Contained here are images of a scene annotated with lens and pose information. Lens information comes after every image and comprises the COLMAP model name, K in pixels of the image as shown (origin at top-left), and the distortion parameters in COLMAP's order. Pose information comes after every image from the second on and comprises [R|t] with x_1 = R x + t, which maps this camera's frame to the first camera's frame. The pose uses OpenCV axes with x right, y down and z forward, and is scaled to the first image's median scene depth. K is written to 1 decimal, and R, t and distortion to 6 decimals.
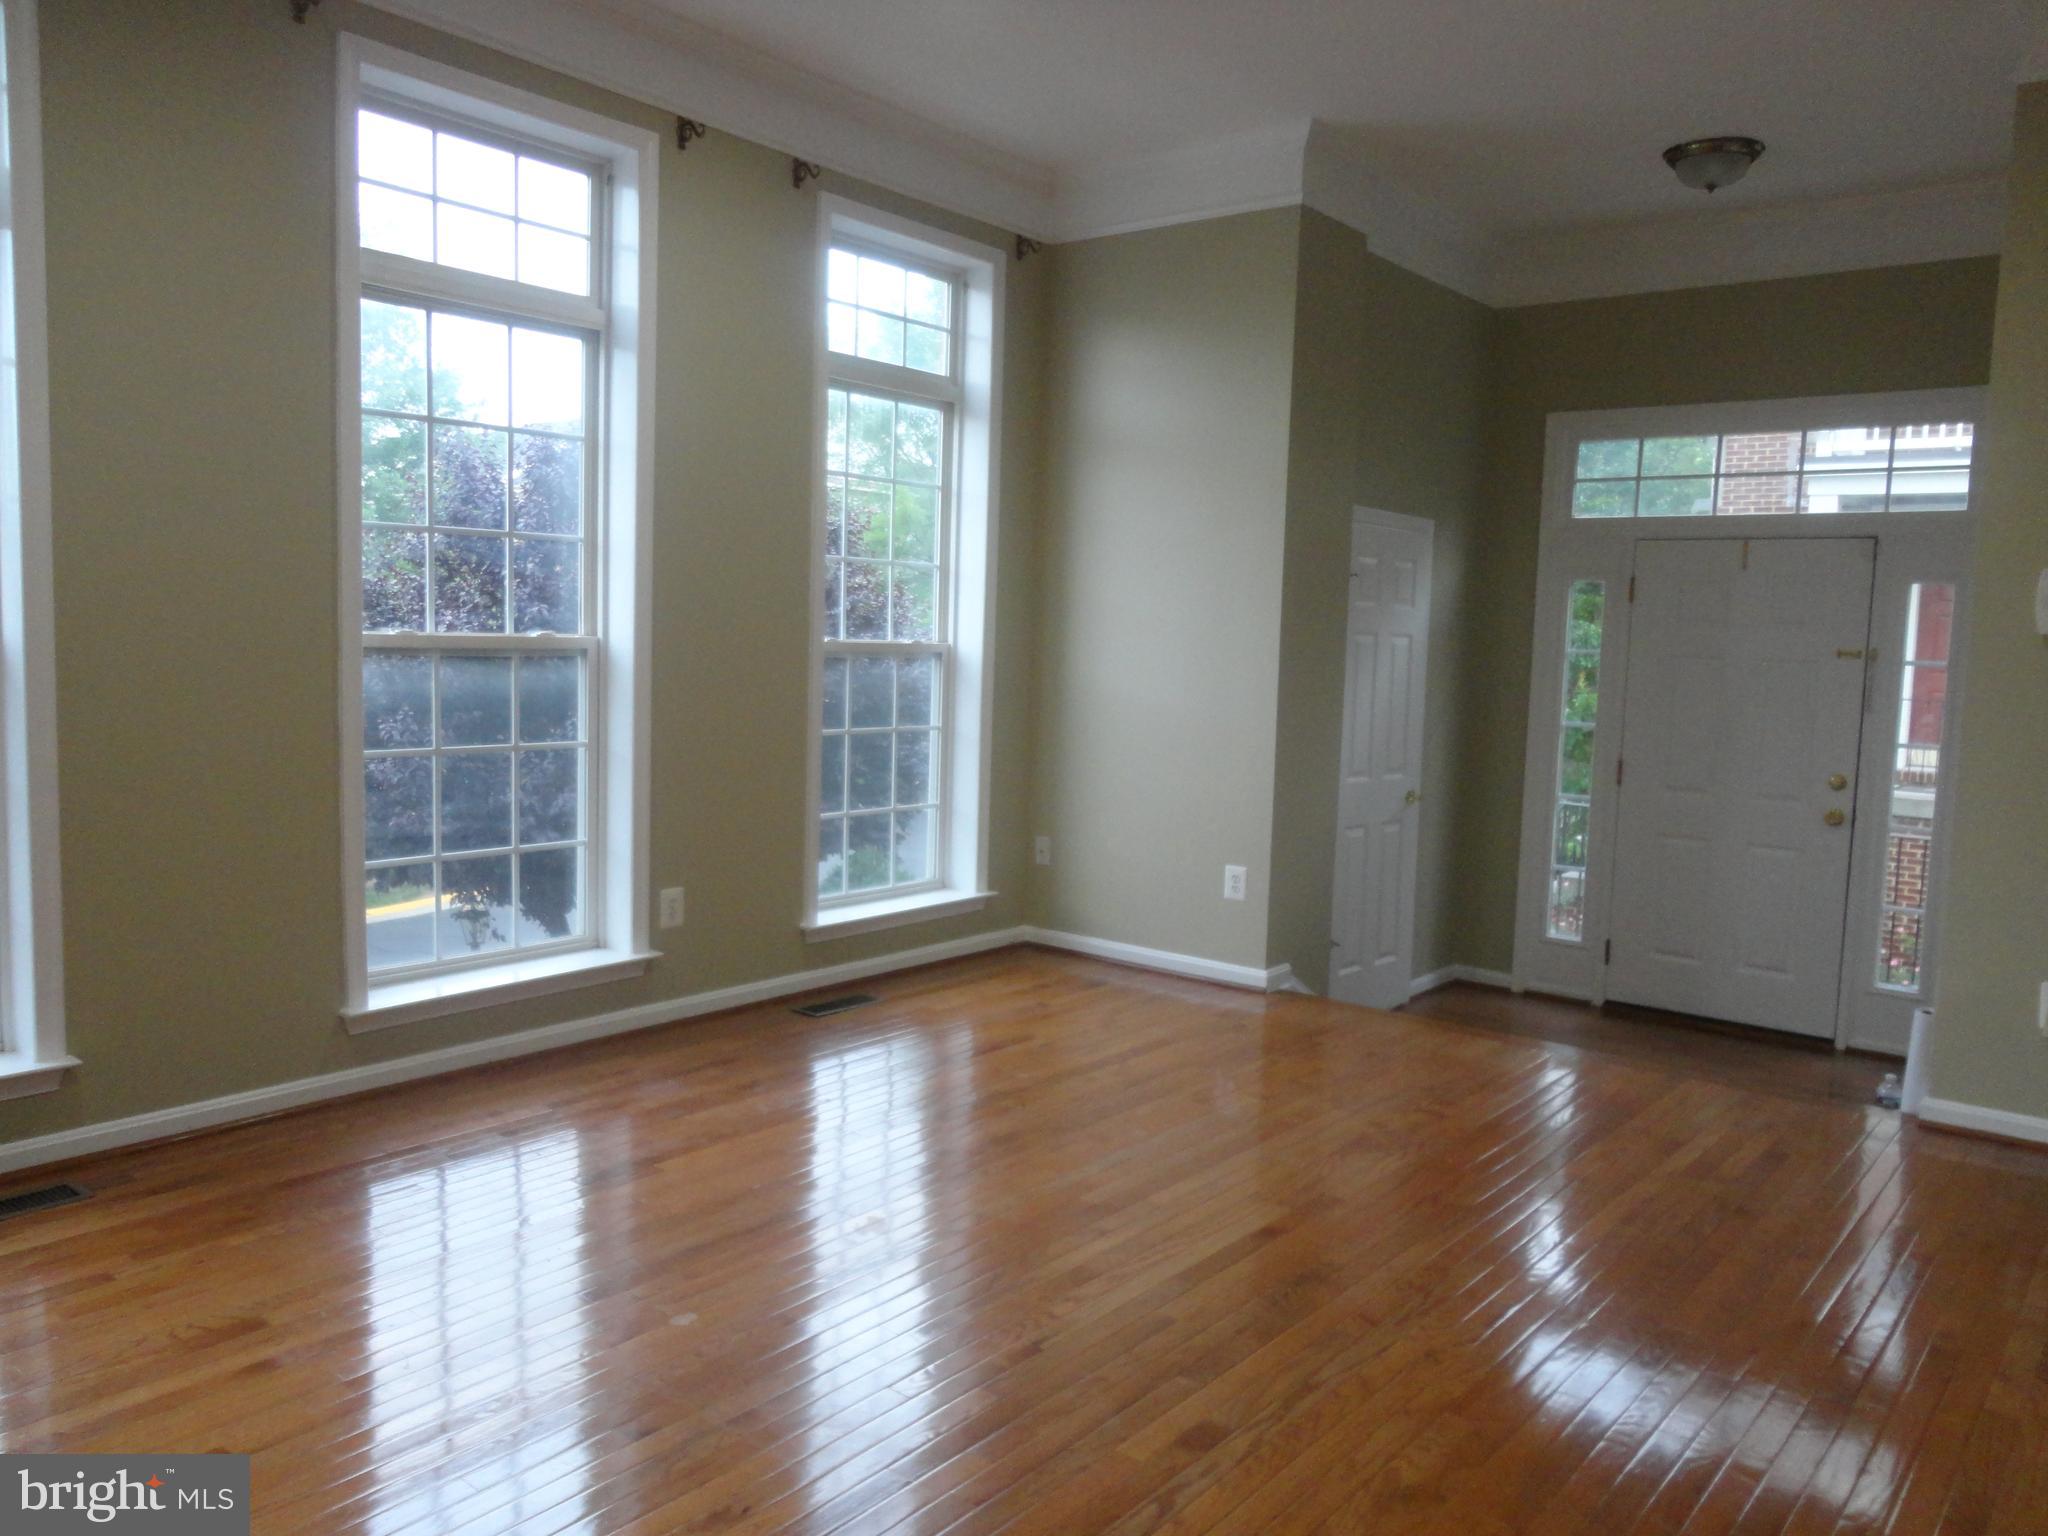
lens RADIAL K [[1531.9, 0, 1011.1], [0, 1531.9, 765.2], [0, 0, 1]] dist [-0.004623, 0.000434]
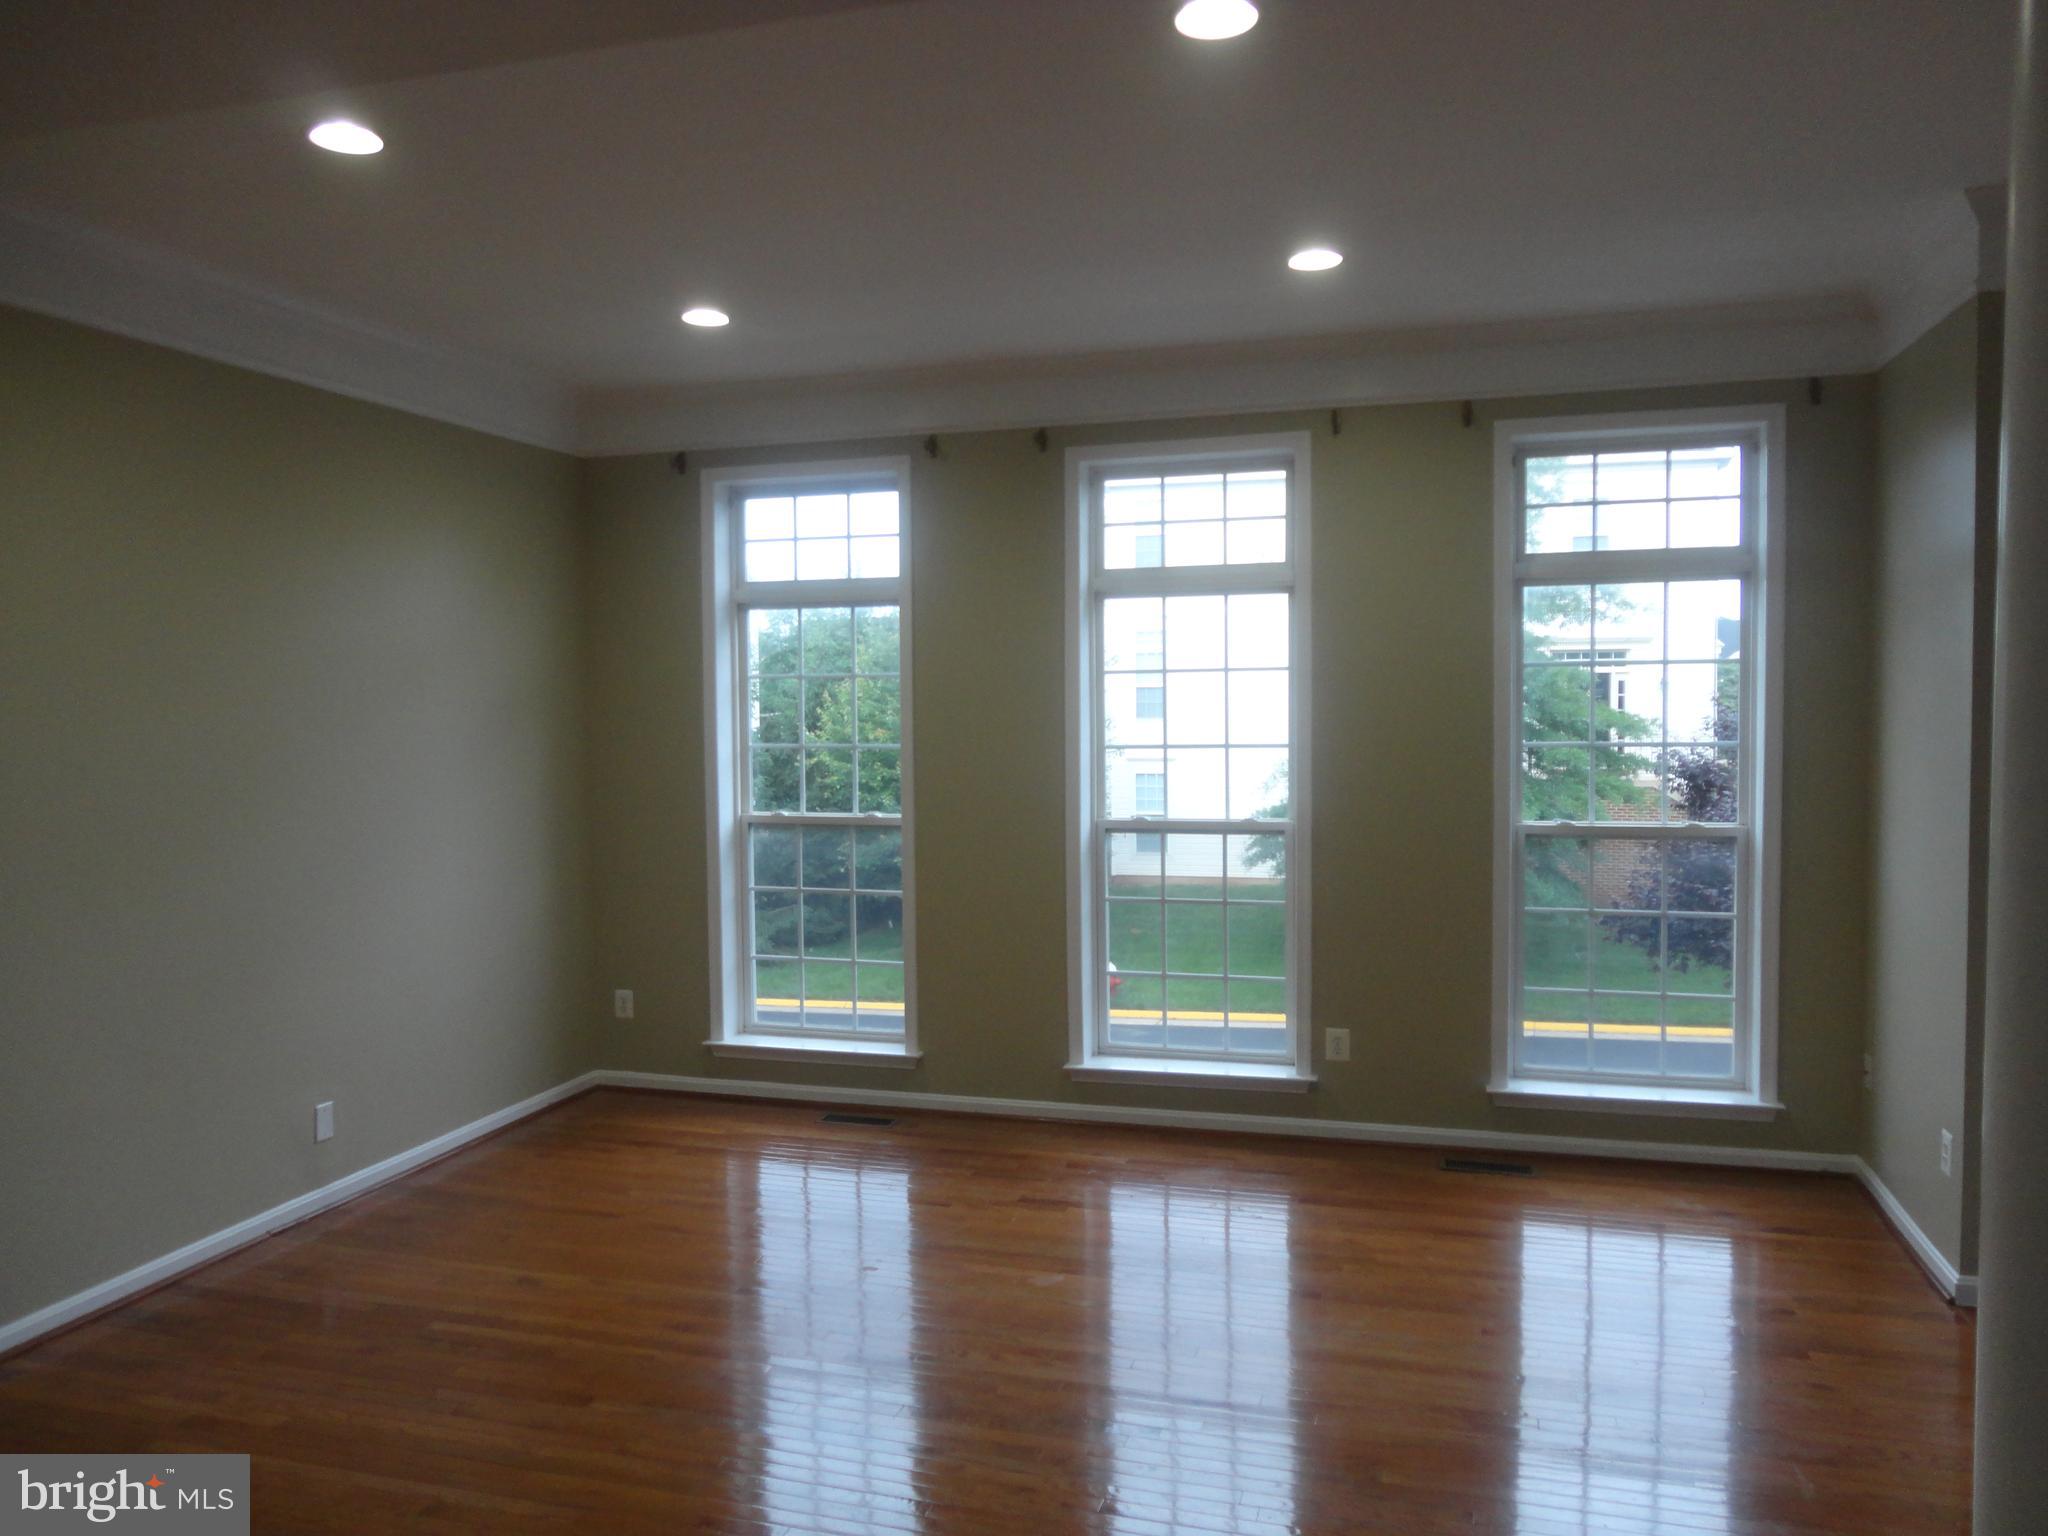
lens RADIAL K [[1531.9, 0, 1011.1], [0, 1531.9, 765.2], [0, 0, 1]] dist [-0.004623, 0.000434]
pose [[0.382682, -0.006628, -0.923856, 0.850111], [-0.064086, 0.997375, -0.033701, -0.074501], [0.921655, 0.072103, 0.381252, 0.300766]]
